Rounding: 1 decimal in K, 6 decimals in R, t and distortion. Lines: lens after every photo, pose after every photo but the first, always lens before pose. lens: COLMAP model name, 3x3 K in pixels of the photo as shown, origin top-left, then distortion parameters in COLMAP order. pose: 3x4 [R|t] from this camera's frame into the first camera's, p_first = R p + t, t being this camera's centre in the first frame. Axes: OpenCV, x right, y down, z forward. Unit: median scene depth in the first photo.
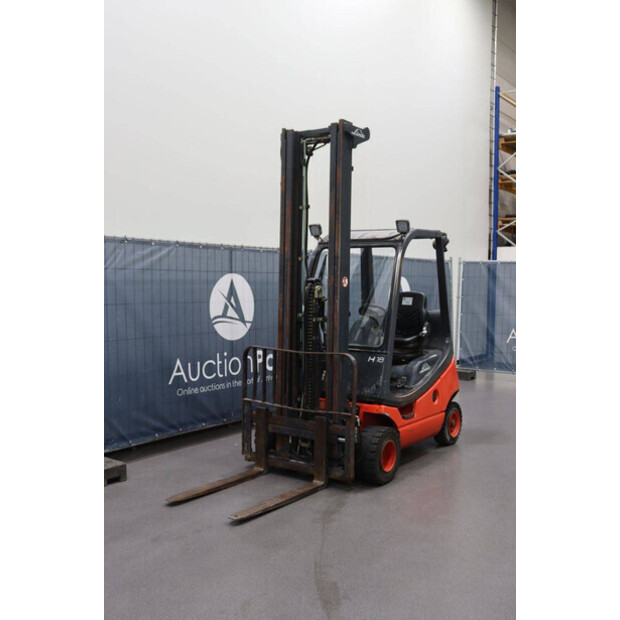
lens RADIAL K [[697.3, 0, 310.0], [0, 697.3, 310.0], [0, 0, 1]] dist [0.012063, 0.027617]
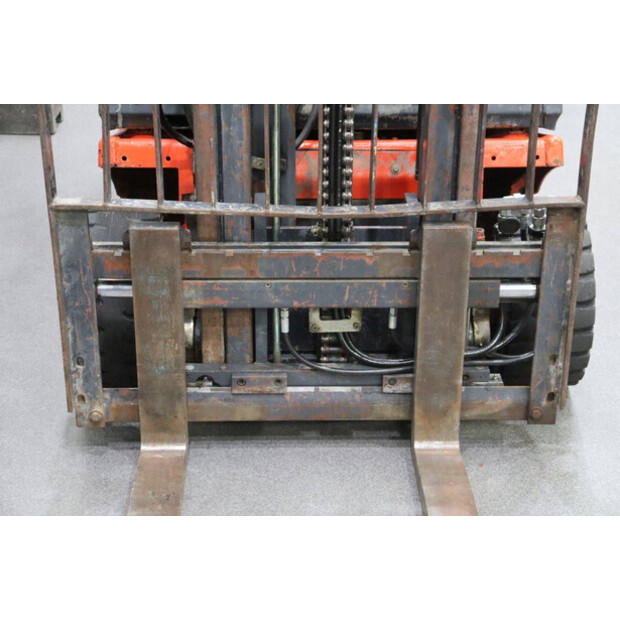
lens RADIAL K [[1190.7, 0, 312.3], [0, 1190.7, 300.0], [0, 0, 1]] dist [0.228035, 0.116698]
pose [[0.795577, -0.252201, 0.550865, -0.259715], [0.029040, 0.924068, 0.381124, 0.003774], [-0.605157, -0.287216, 0.742491, 0.630696]]
